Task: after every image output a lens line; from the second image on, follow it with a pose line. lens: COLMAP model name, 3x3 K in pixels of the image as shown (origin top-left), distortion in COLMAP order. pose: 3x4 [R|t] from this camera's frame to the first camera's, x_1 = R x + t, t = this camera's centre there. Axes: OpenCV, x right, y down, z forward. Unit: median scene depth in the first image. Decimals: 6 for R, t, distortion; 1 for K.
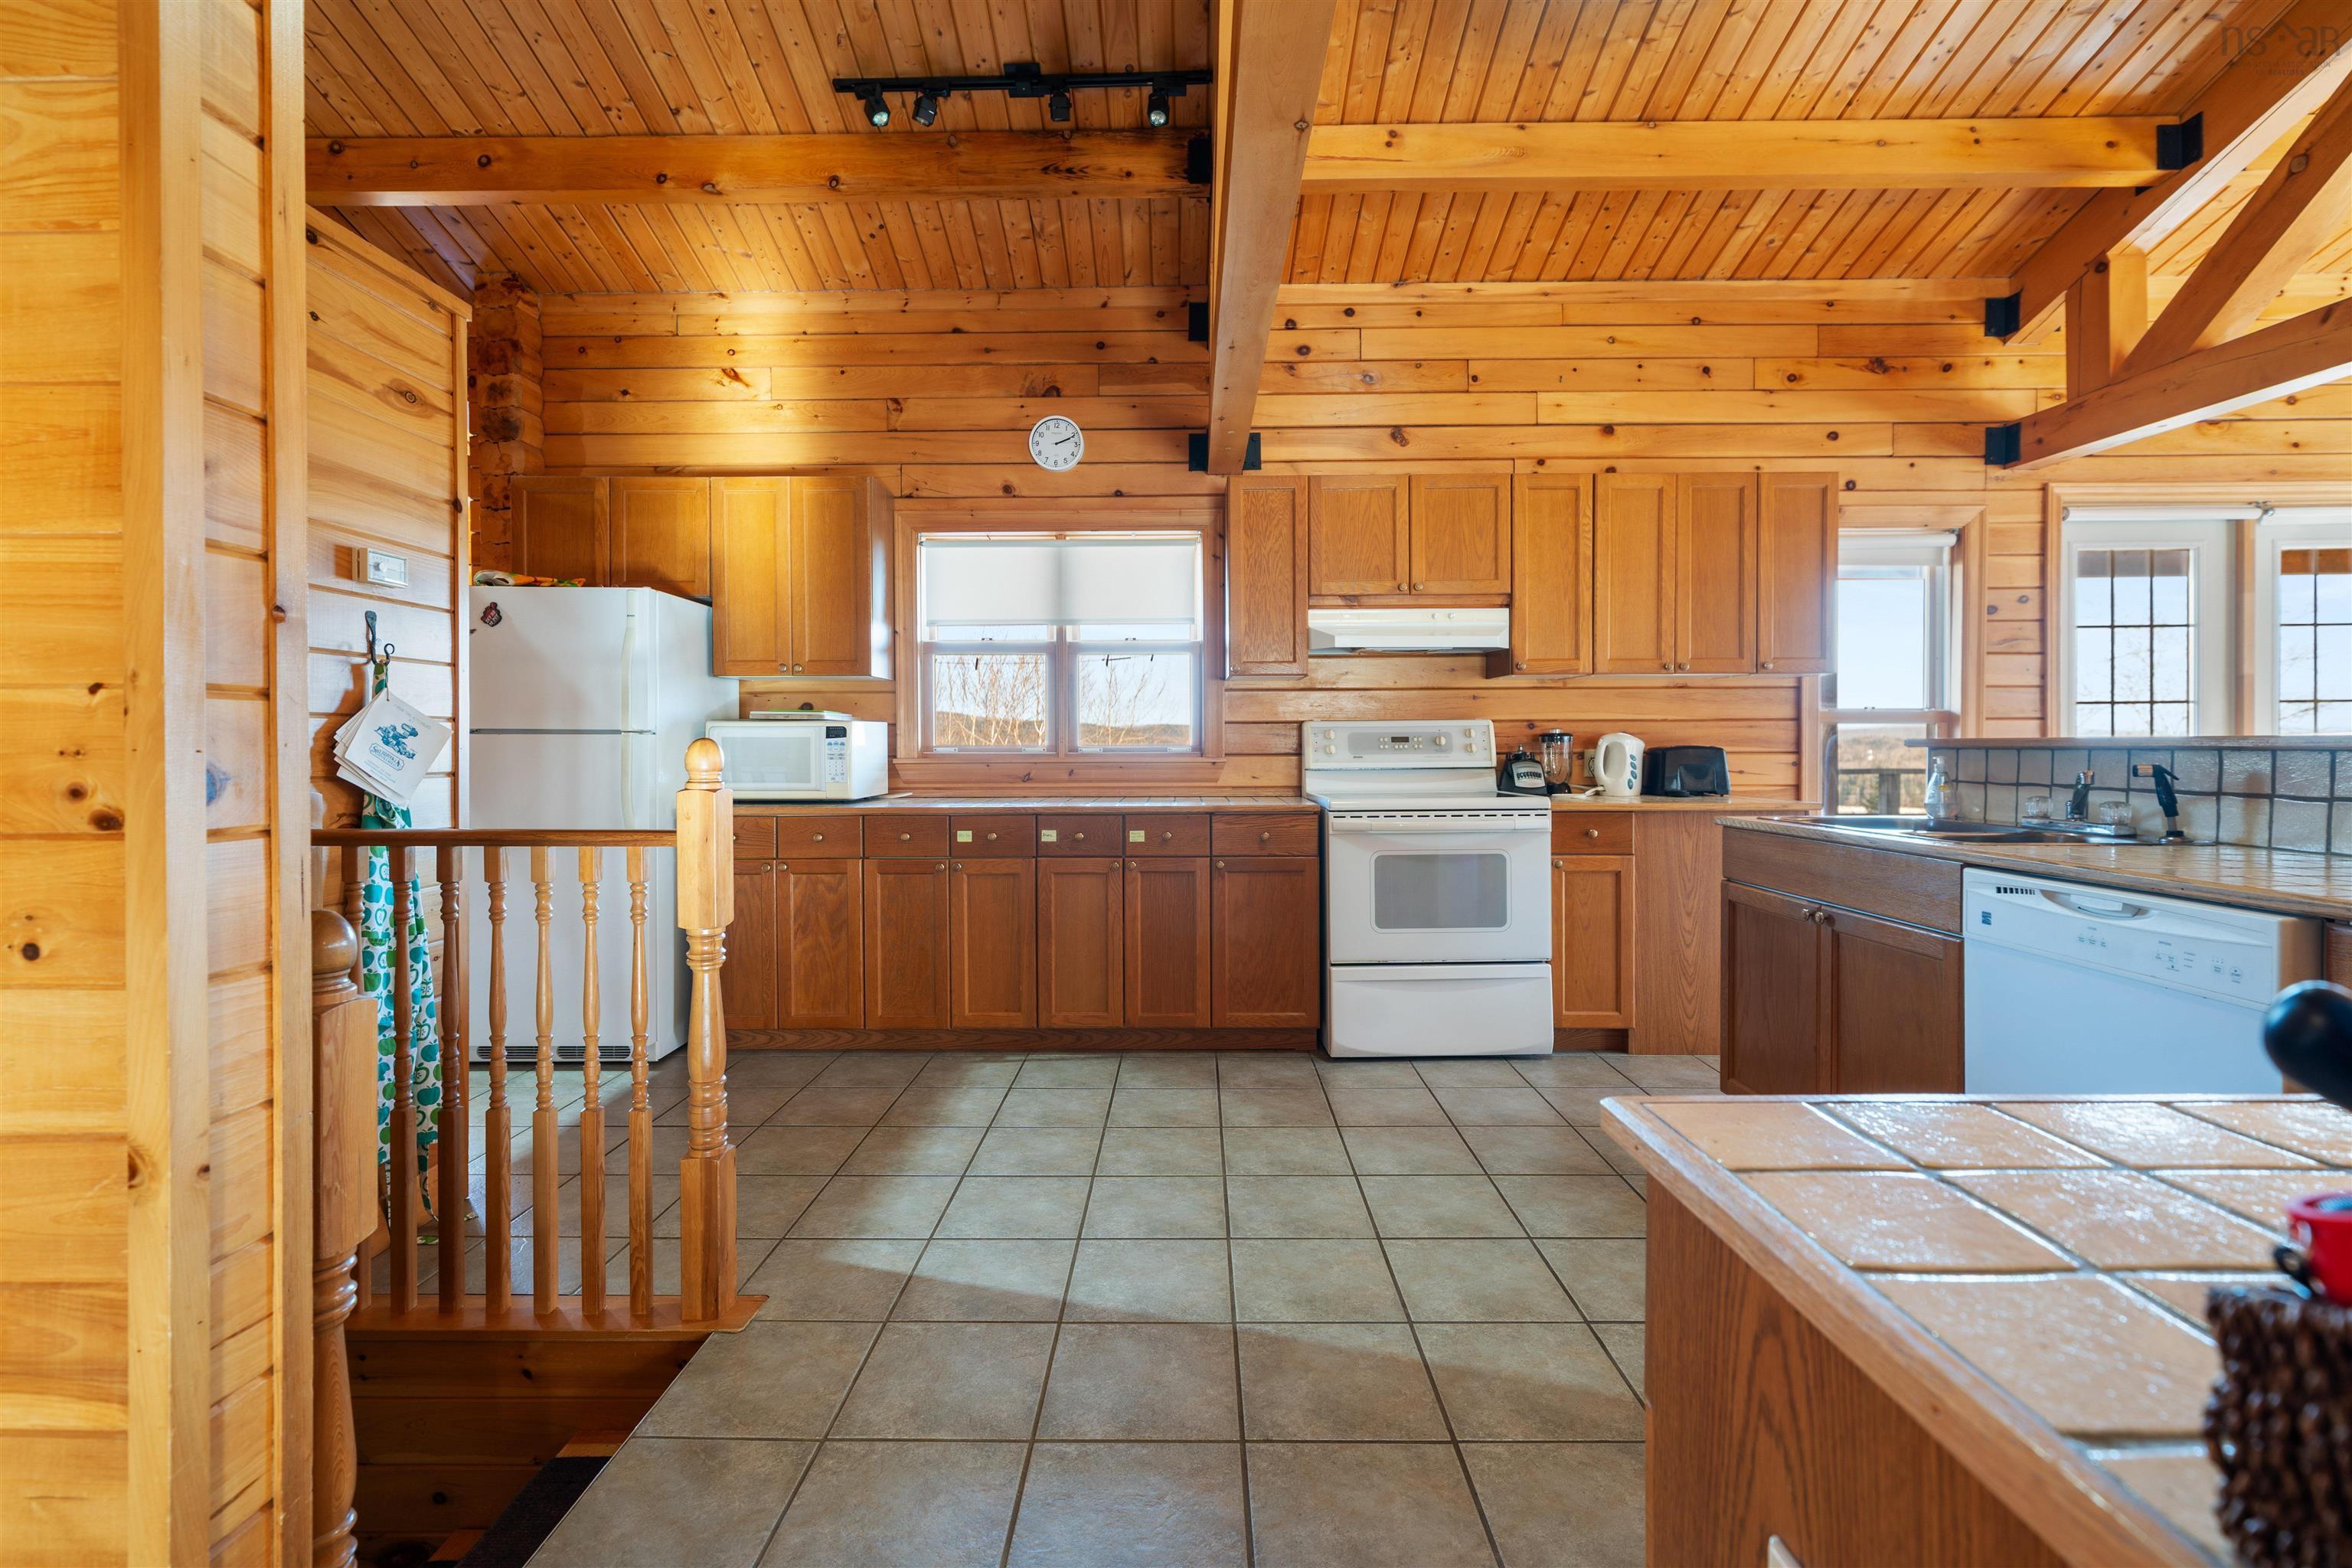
lens RADIAL K [[1021.0, 0, 1176.2], [0, 1021.0, 750.8], [0, 0, 1]] dist [0.001121, 0.000151]
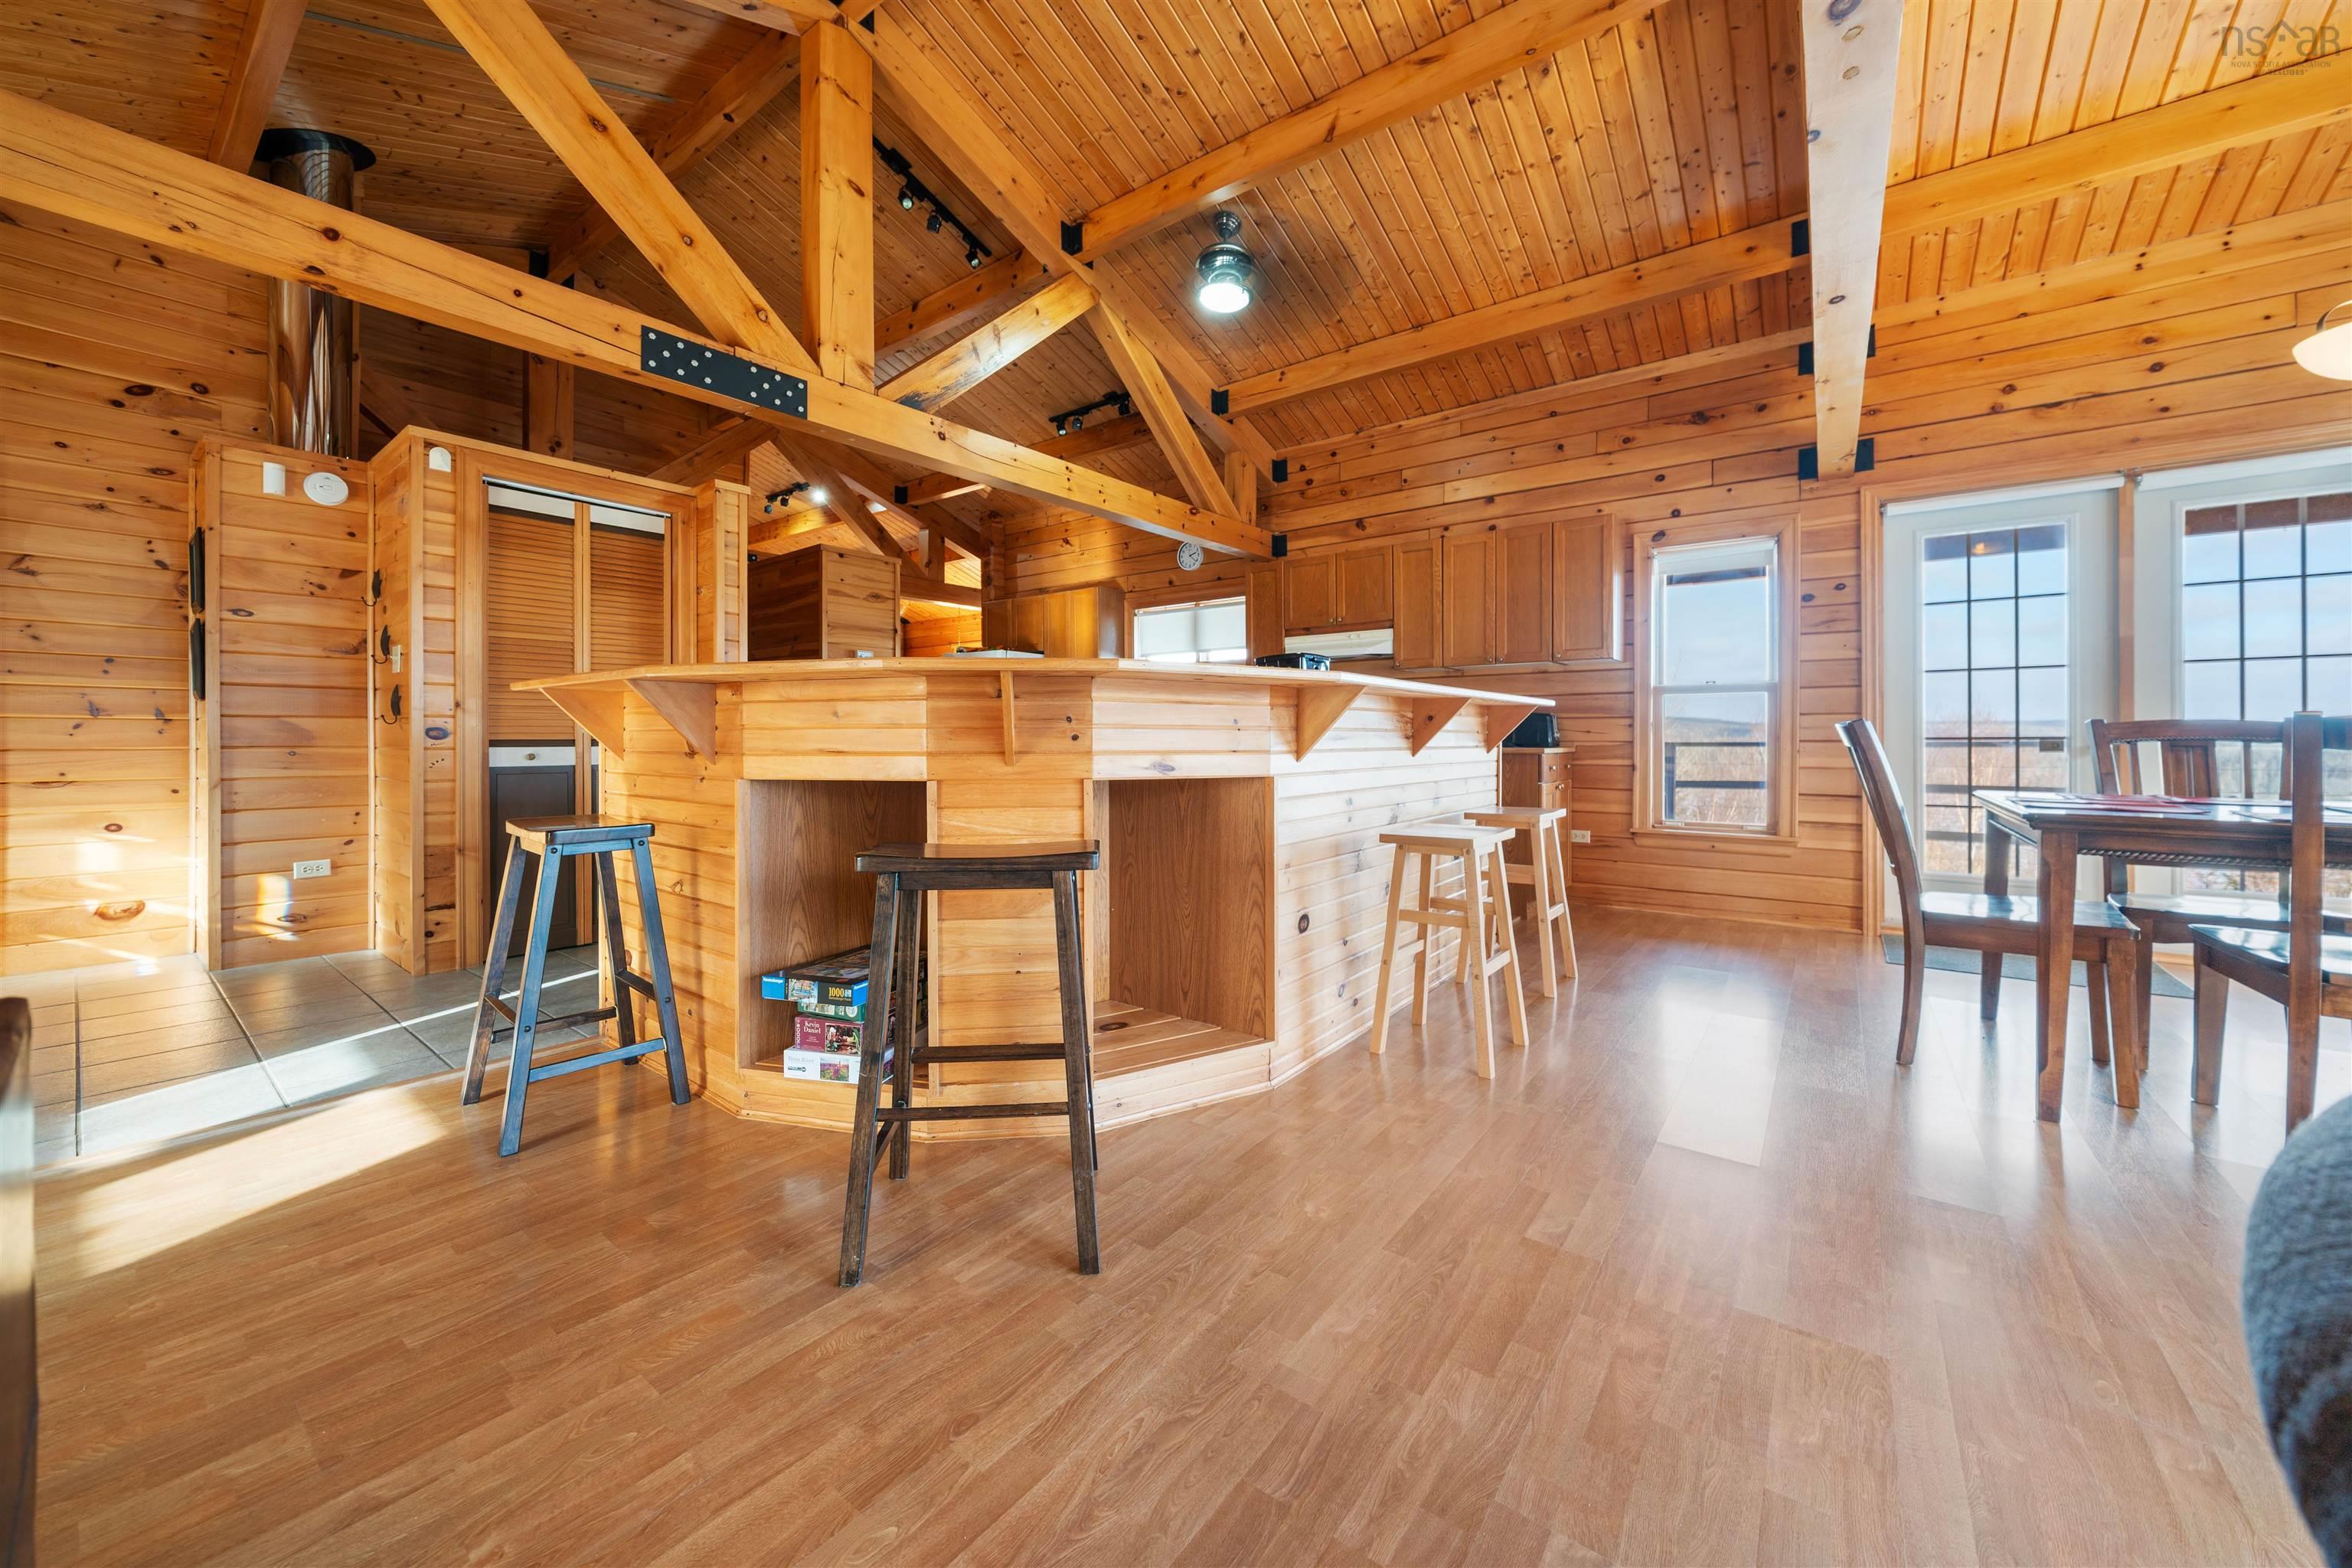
lens RADIAL K [[862.8, 0, 1183.5], [0, 862.8, 741.3], [0, 0, 1]] dist [-0.004029, -0.000201]
pose [[0.803197, 0.004378, -0.595698, 0.849973], [-0.005900, 0.999982, -0.000607, 0.039531], [0.595684, 0.004002, 0.803209, -0.277771]]
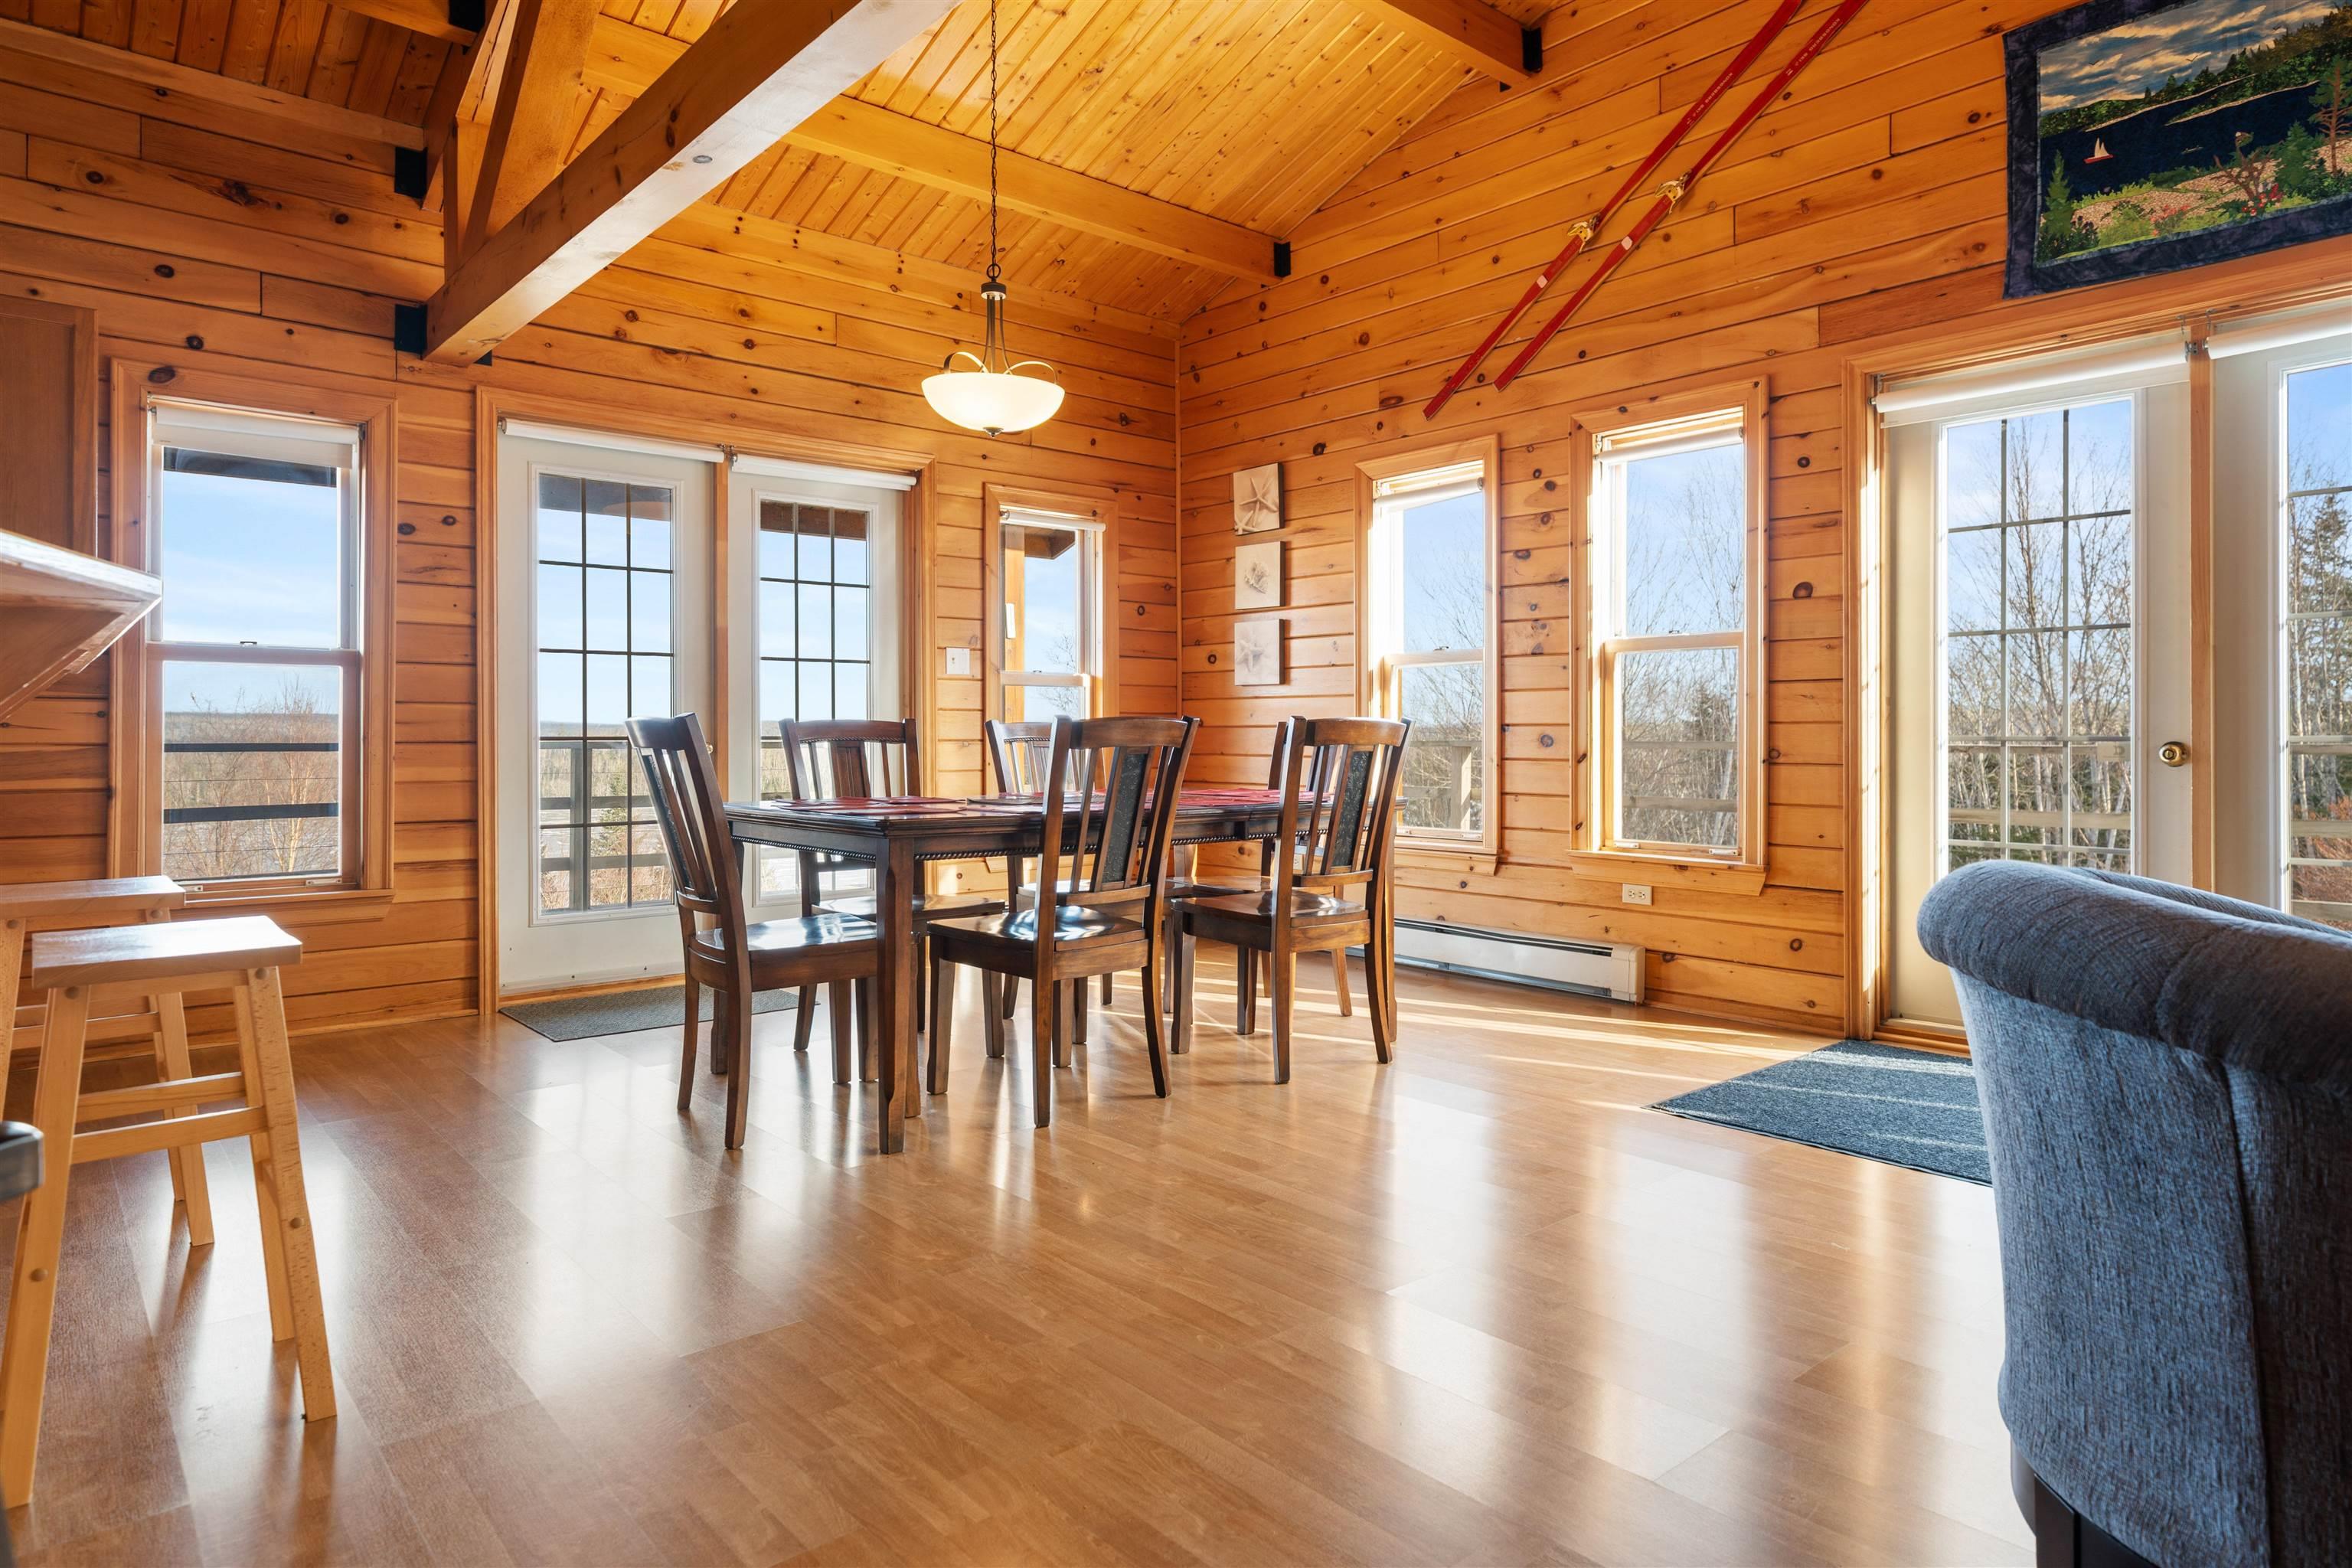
lens RADIAL K [[1349.7, 0, 1167.3], [0, 1349.7, 734.1], [0, 0, 1]] dist [-0.000750, 0.002268]
pose [[0.752257, 0.005990, 0.658842, 0.571465], [0.001857, 0.999935, -0.011211, 0.040735], [-0.658867, 0.009657, 0.752198, -0.218377]]
